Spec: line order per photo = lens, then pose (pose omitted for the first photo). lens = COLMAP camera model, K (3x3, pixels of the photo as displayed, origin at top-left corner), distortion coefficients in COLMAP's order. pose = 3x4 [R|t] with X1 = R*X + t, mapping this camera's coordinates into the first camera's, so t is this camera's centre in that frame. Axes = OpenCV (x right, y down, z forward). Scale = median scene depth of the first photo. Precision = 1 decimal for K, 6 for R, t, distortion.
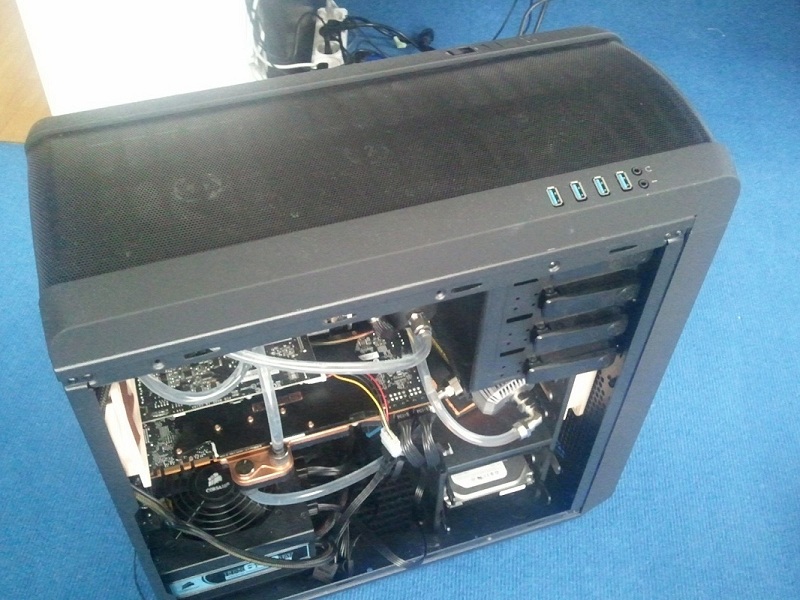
lens RADIAL K [[872.6, 0, 400.0], [0, 872.6, 300.0], [0, 0, 1]] dist [0.068487, -0.317933]
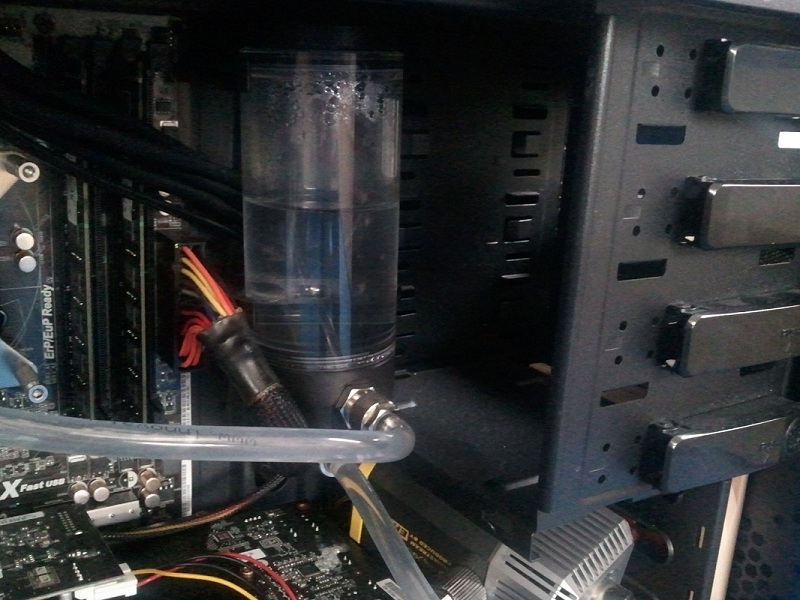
lens RADIAL K [[872.6, 0, 400.0], [0, 872.6, 300.0], [0, 0, 1]] dist [0.068487, -0.317933]
pose [[0.969366, -0.034396, 0.243201, -0.061076], [0.159316, 0.841656, -0.515978, 0.192771], [-0.186944, 0.538918, 0.821353, 0.598969]]
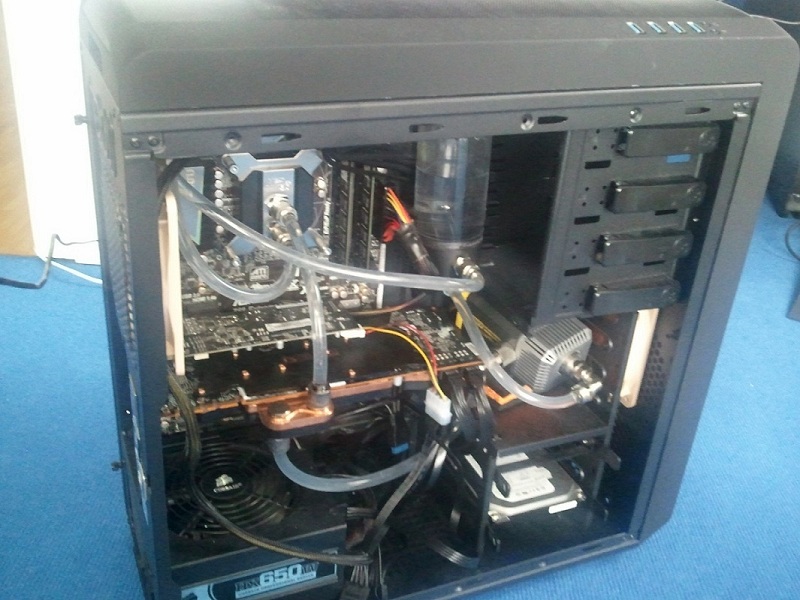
lens RADIAL K [[872.6, 0, 400.0], [0, 872.6, 300.0], [0, 0, 1]] dist [0.068487, -0.317933]
pose [[0.995192, 0.001846, 0.097929, -0.133819], [0.032501, 0.936952, -0.347943, 0.363752], [-0.092397, 0.349452, 0.932387, 0.146725]]
